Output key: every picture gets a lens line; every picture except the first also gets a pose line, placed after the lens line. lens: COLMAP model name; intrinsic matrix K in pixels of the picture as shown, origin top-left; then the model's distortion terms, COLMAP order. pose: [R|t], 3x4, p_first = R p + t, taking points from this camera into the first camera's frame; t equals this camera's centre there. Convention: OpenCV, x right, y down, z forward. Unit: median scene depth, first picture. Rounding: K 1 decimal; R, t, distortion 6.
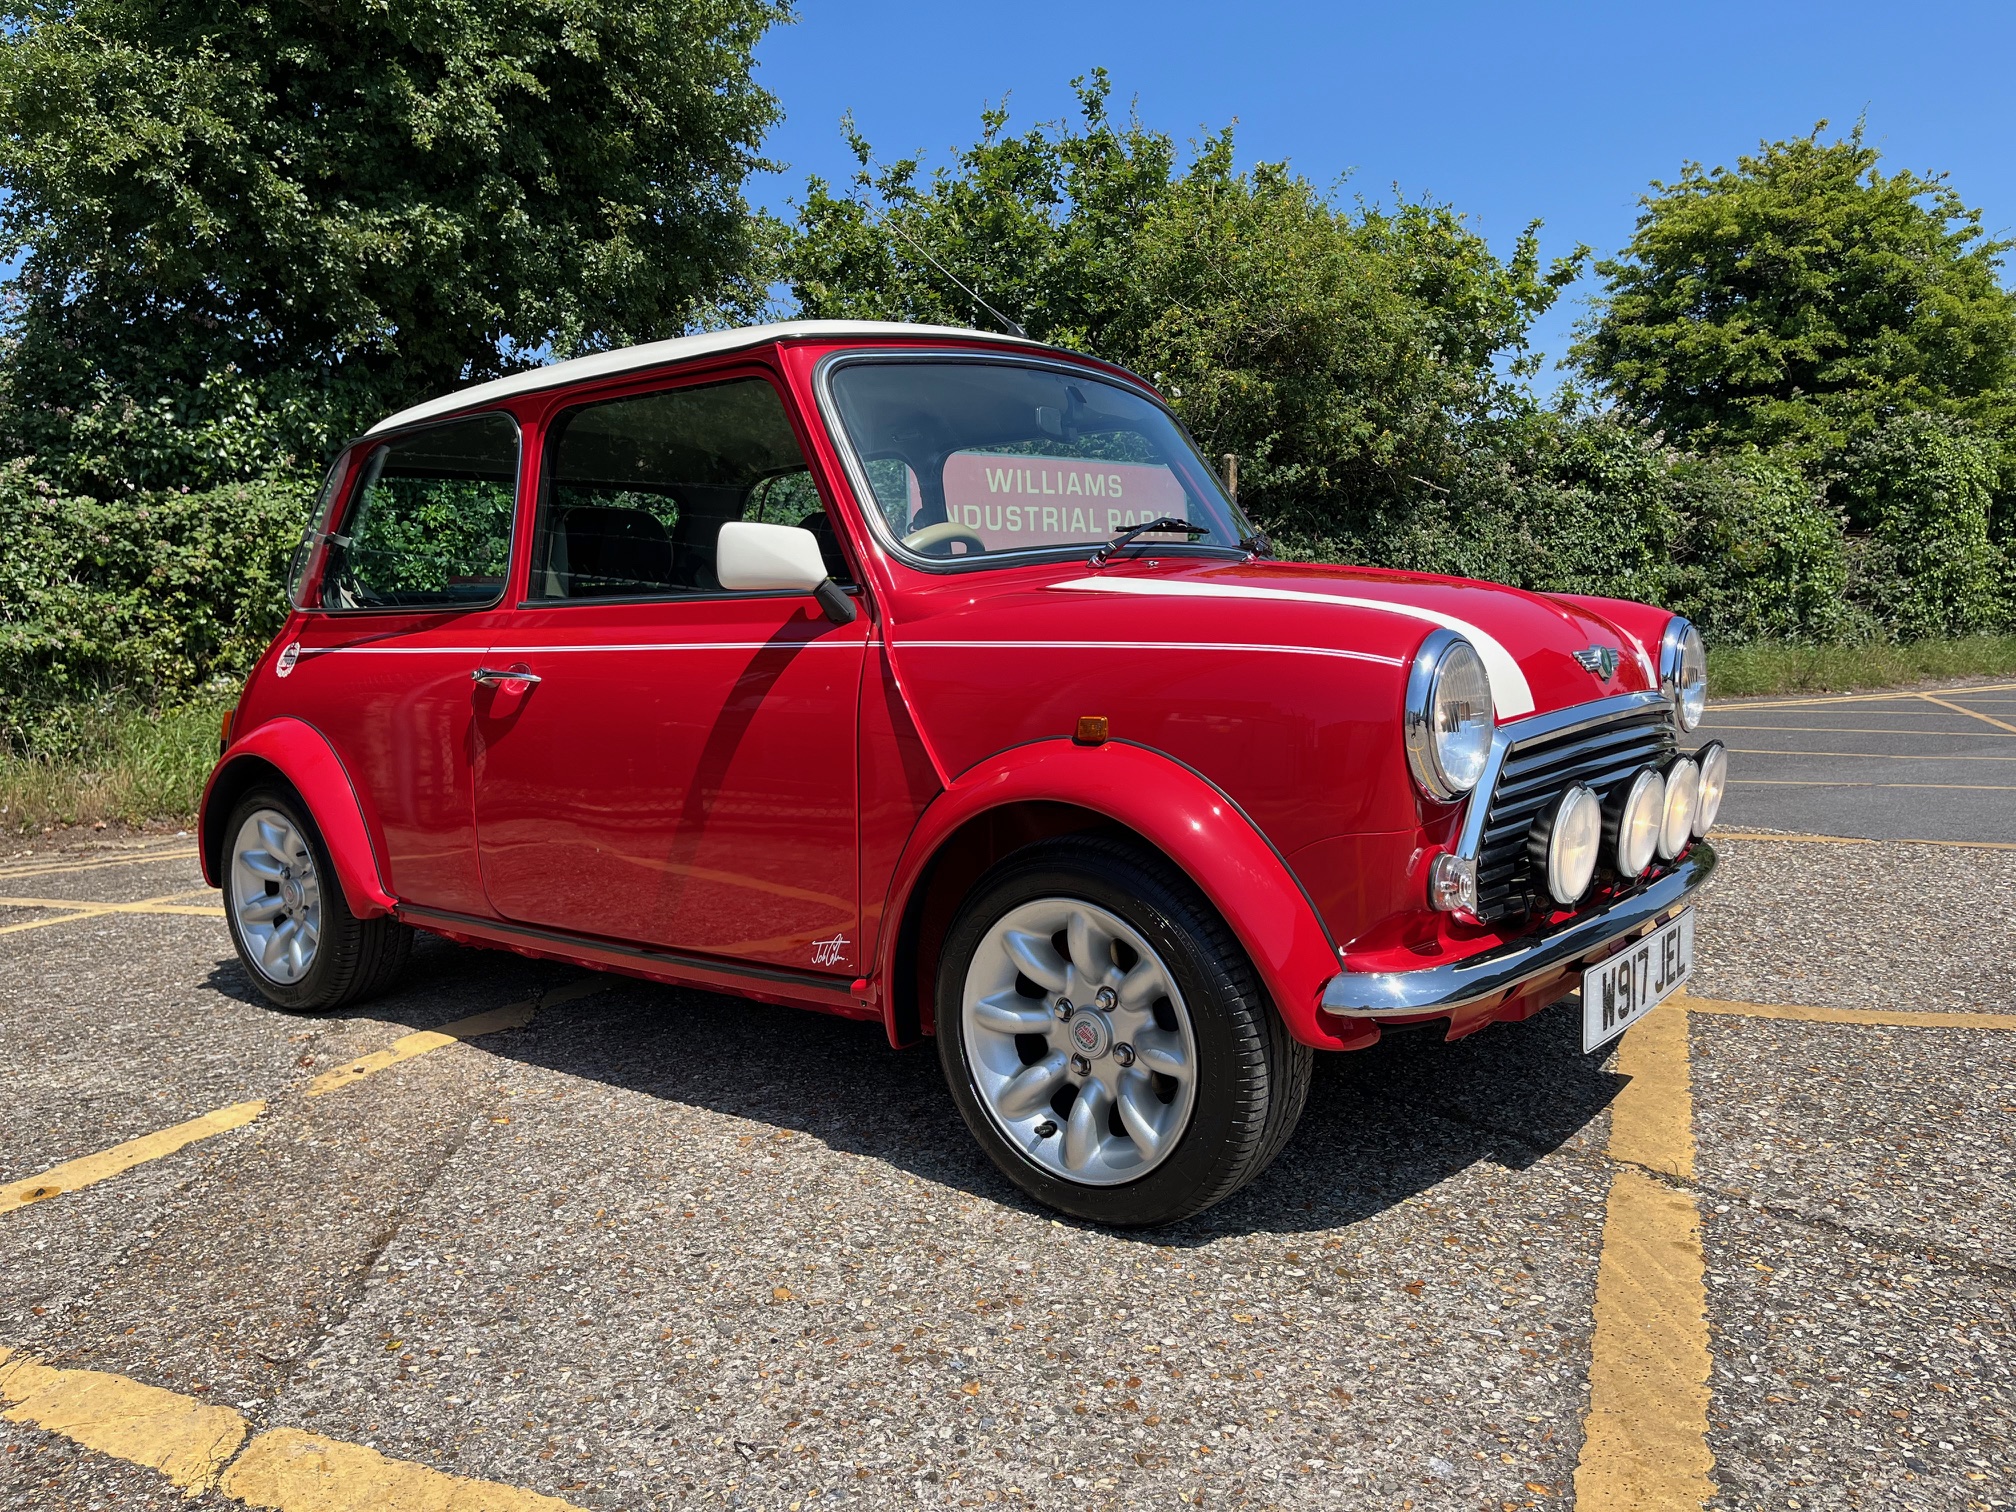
lens RADIAL K [[1512.5, 0, 1004.7], [0, 1512.5, 776.6], [0, 0, 1]] dist [0.064786, -0.091379]
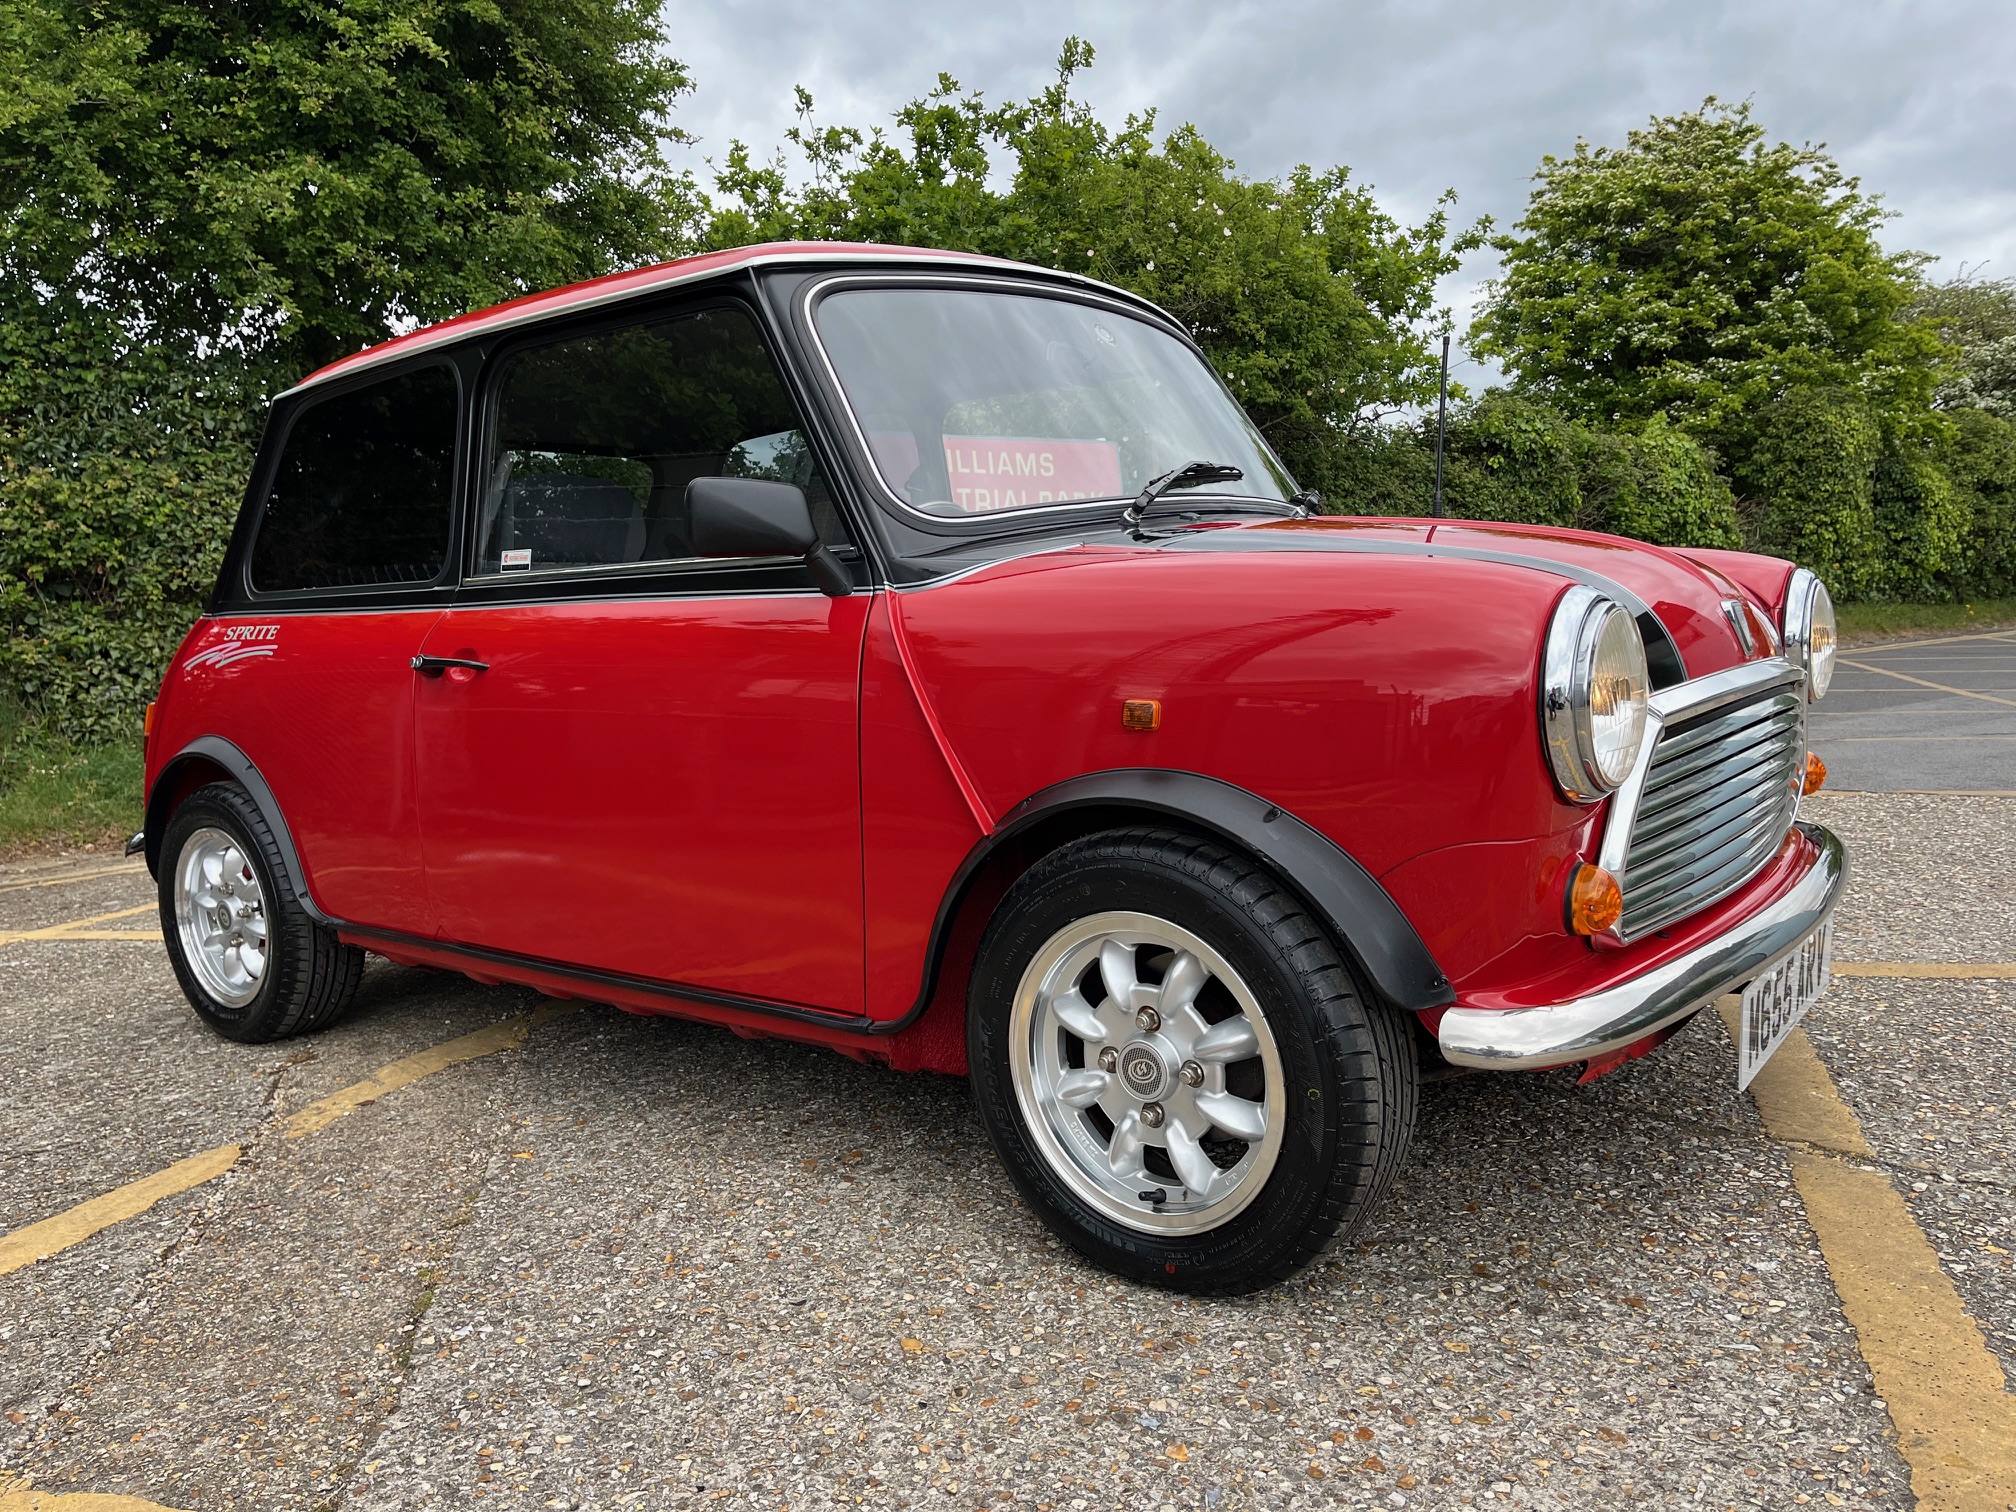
lens RADIAL K [[1512.5, 0, 1005.3], [0, 1512.5, 772.2], [0, 0, 1]] dist [0.064786, -0.091379]
pose [[0.997290, -0.035151, 0.064634, -0.132668], [0.034952, 0.999380, 0.004202, 0.013092], [-0.064742, -0.001932, 0.997900, 0.132520]]
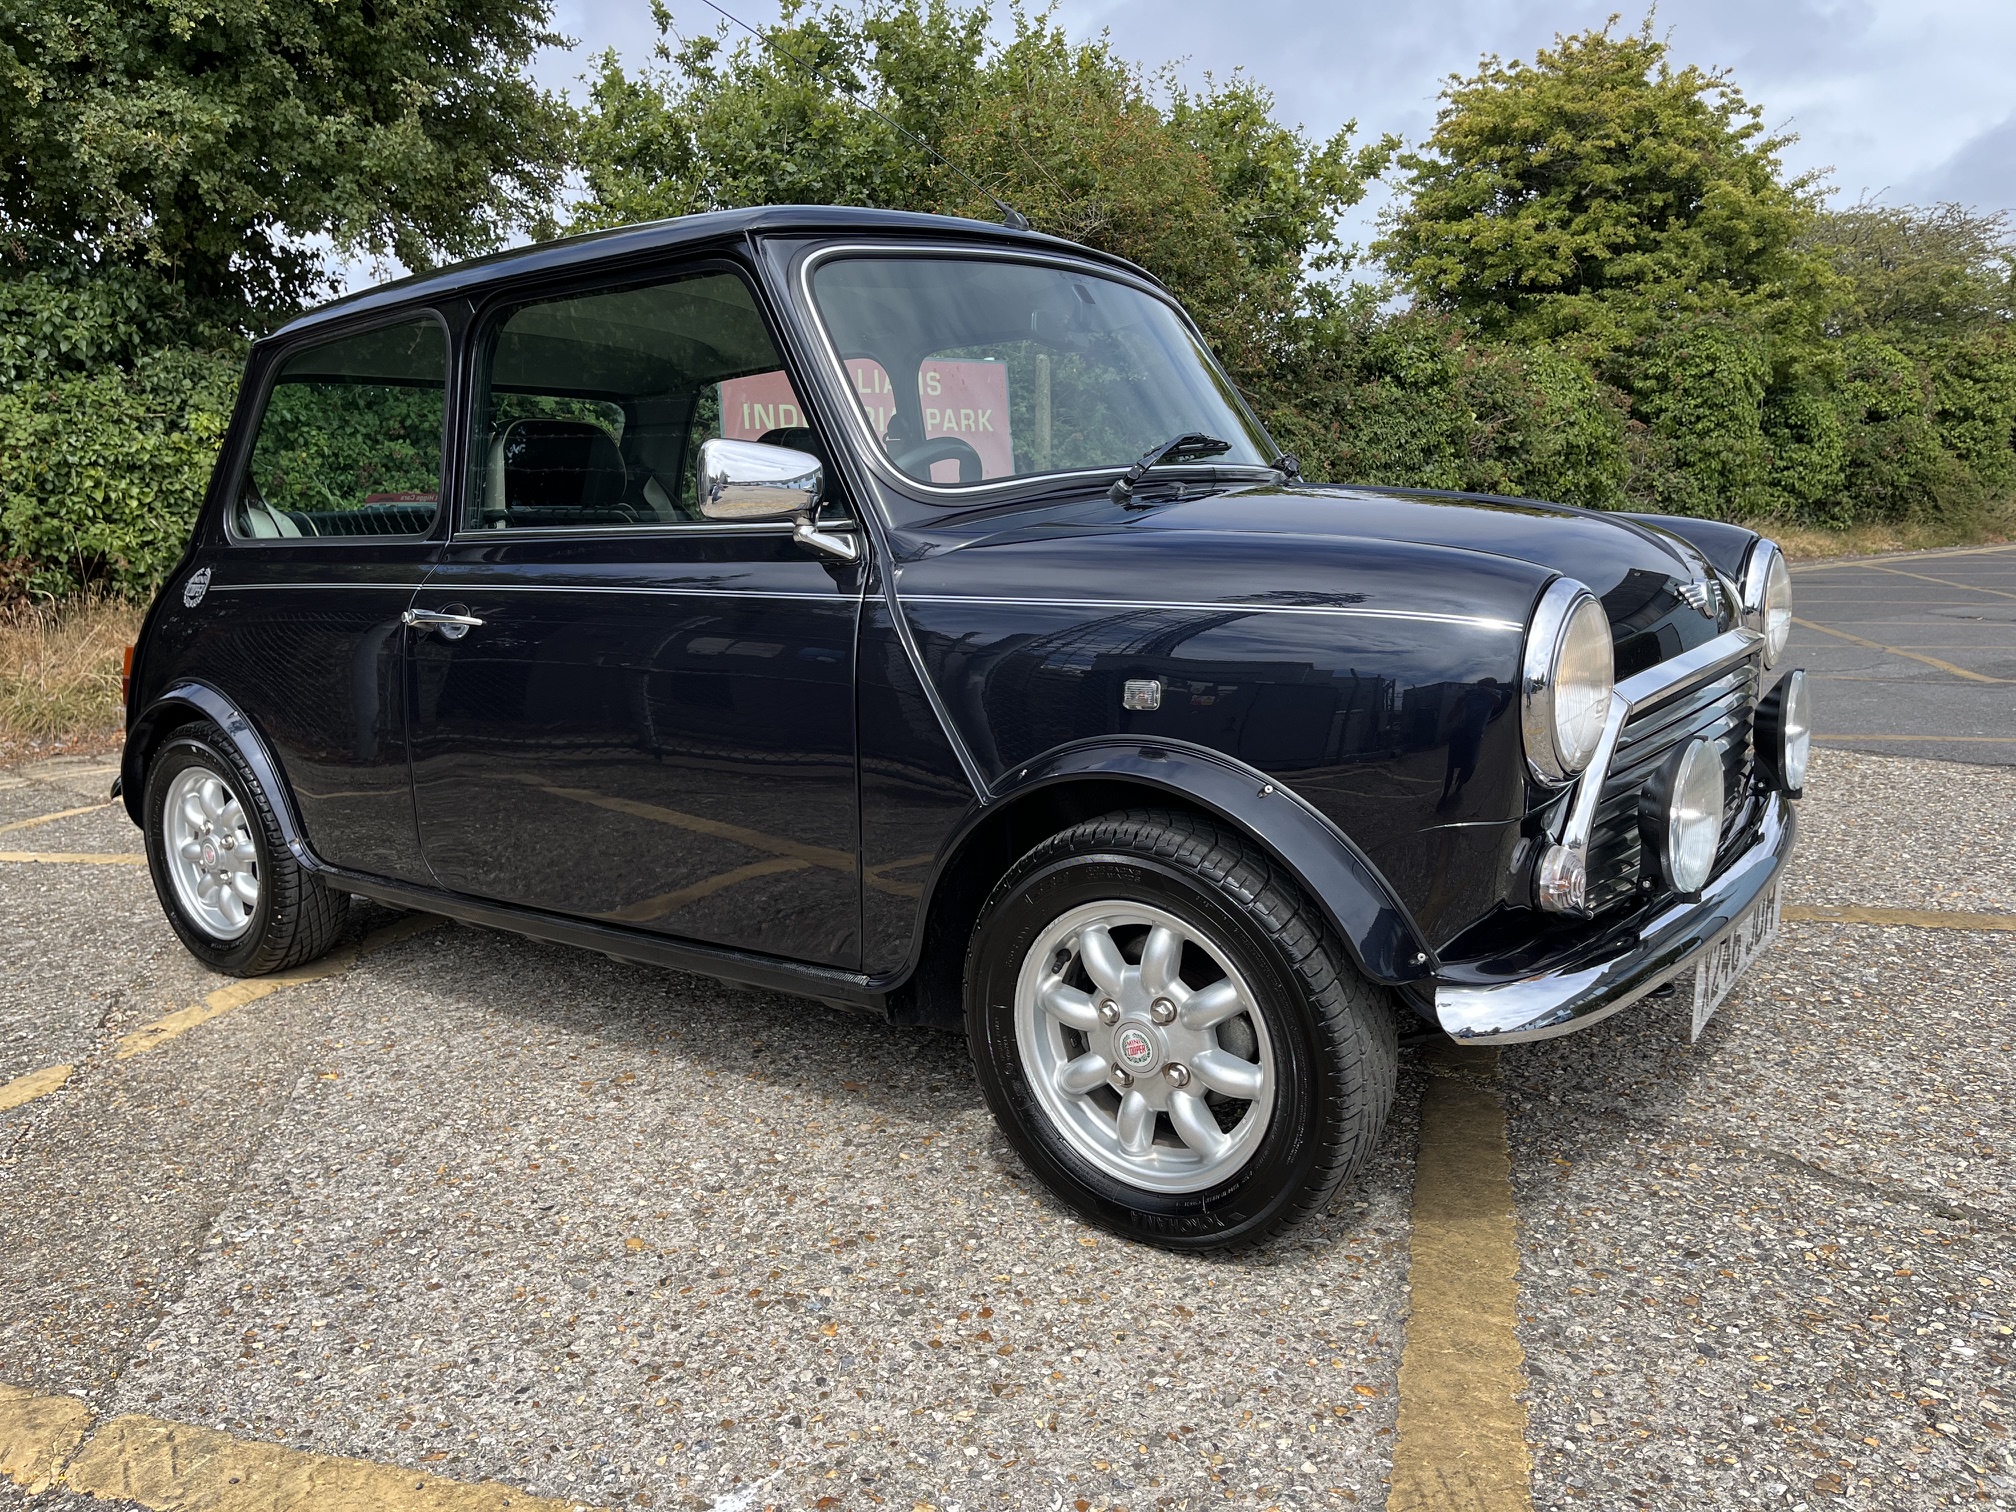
lens RADIAL K [[1512.5, 0, 987.7], [0, 1512.5, 776.6], [0, 0, 1]] dist [0.064786, -0.091379]
pose [[0.994081, -0.029531, 0.104555, -0.010074], [0.022312, 0.997329, 0.069554, -0.032138], [-0.106330, -0.066810, 0.992084, -0.003093]]
